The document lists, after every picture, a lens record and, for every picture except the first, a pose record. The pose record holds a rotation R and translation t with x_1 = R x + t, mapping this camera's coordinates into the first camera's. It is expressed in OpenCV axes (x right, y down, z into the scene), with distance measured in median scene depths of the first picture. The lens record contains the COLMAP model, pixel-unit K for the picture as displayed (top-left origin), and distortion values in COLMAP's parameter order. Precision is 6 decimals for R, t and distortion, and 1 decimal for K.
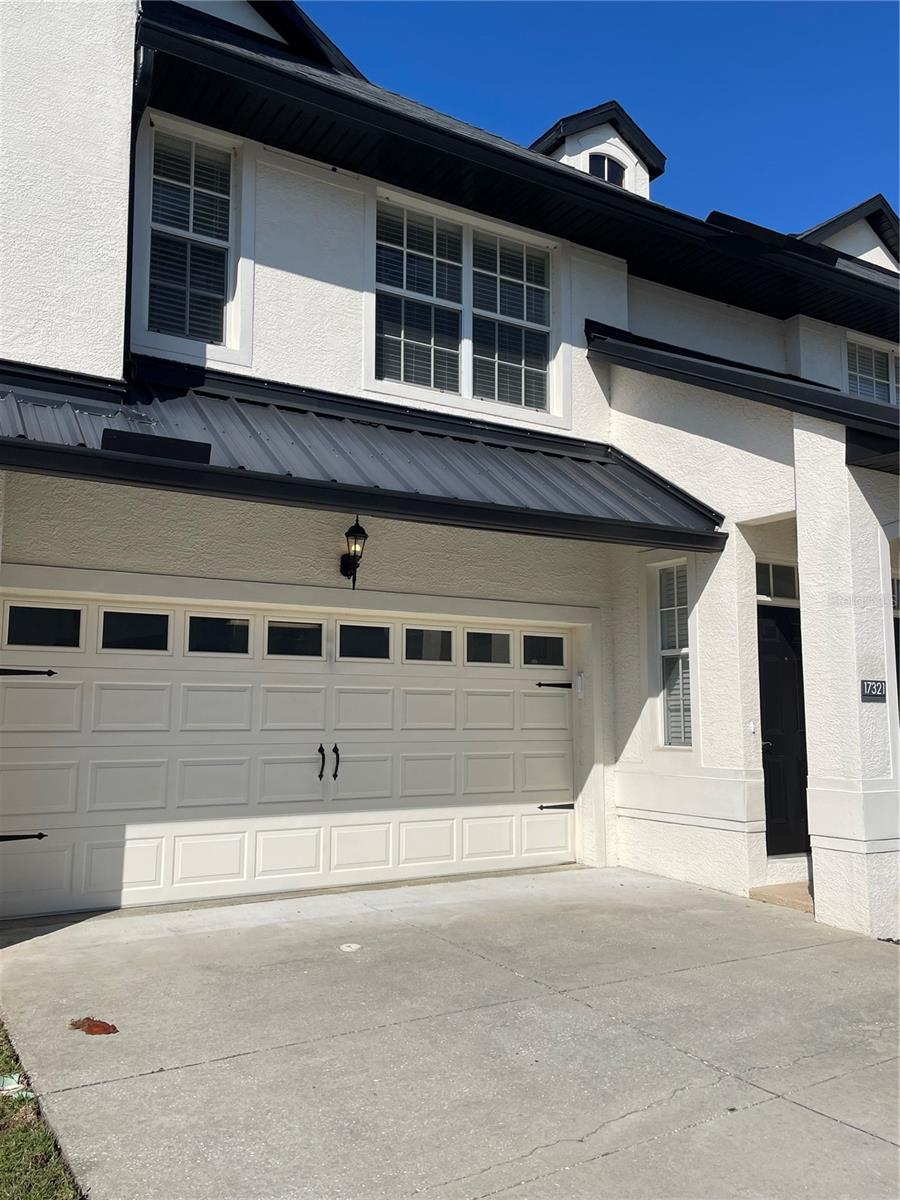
lens RADIAL K [[971.2, 0, 450.0], [0, 971.2, 600.0], [0, 0, 1]] dist [0.001775, 0.000648]
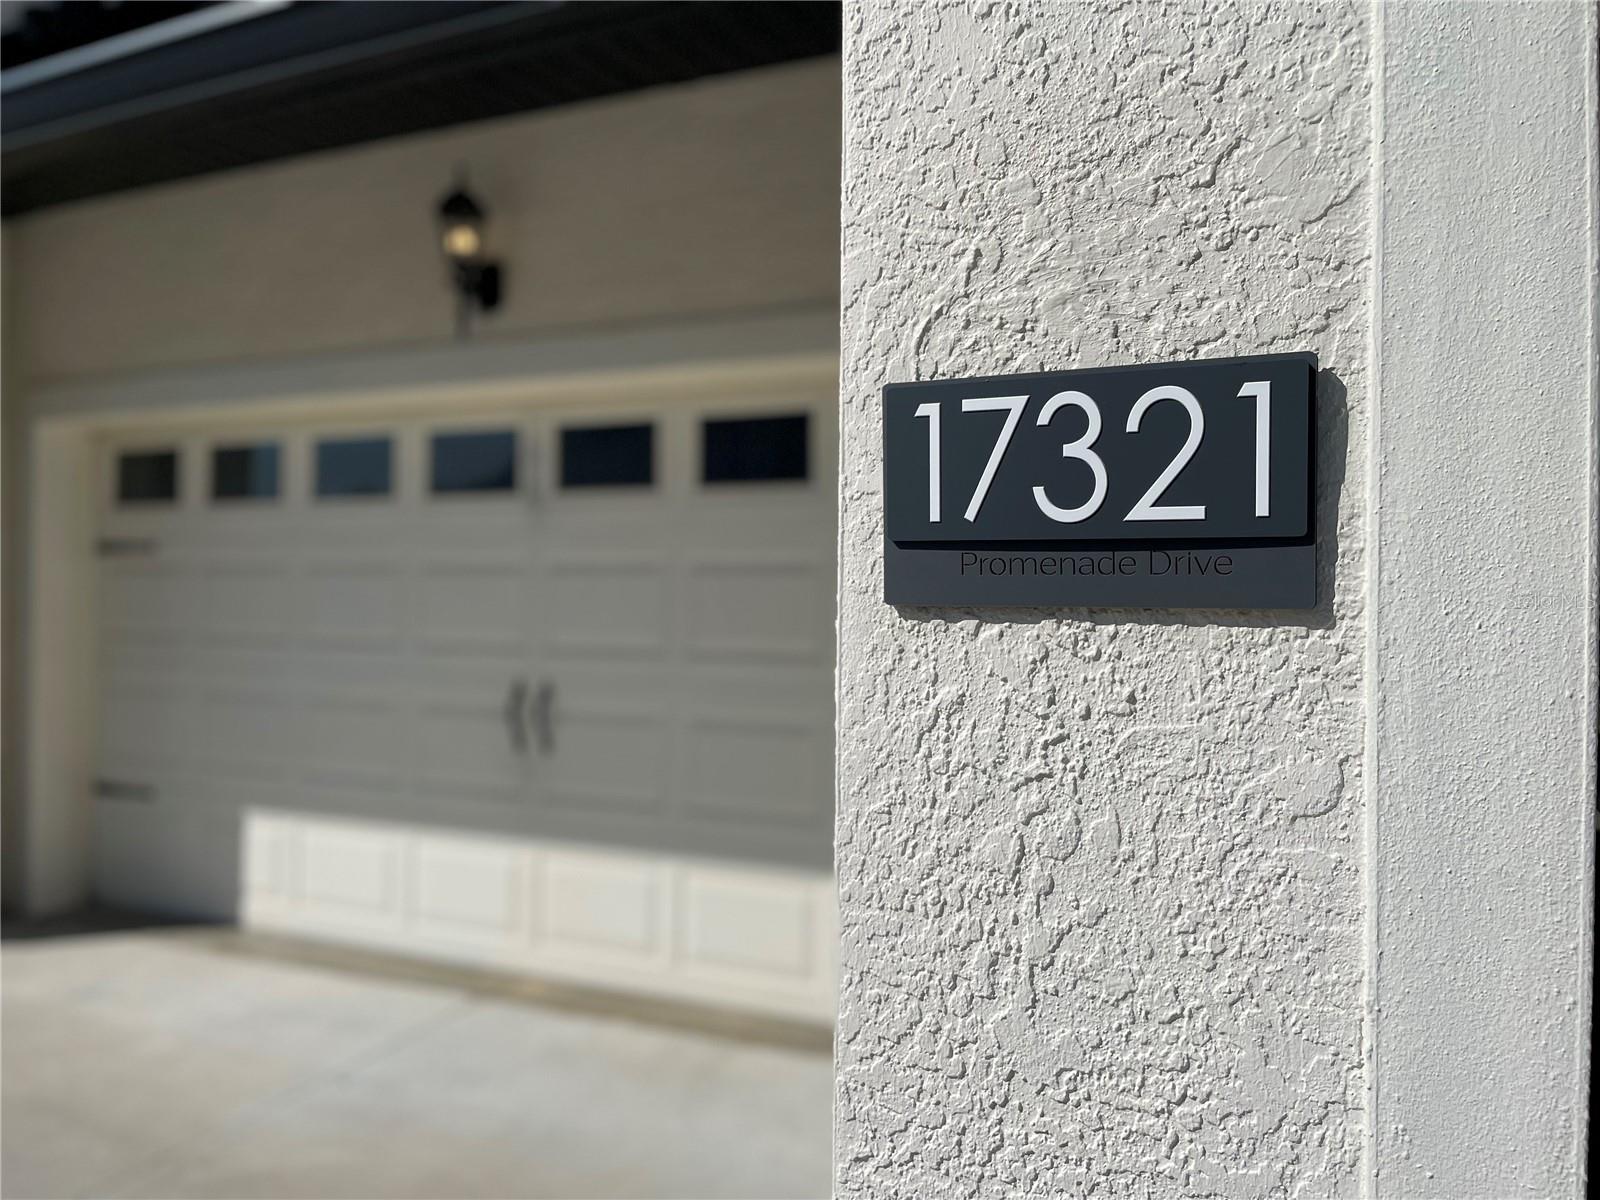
lens RADIAL K [[1229.0, 0, 800.0], [0, 1229.0, 600.0], [0, 0, 1]] dist [0.056231, -0.003505]
pose [[0.546973, 0.005698, -0.837131, 0.457909], [0.099030, 0.992515, 0.071460, 0.082661], [0.831272, -0.121988, 0.542315, 0.814758]]
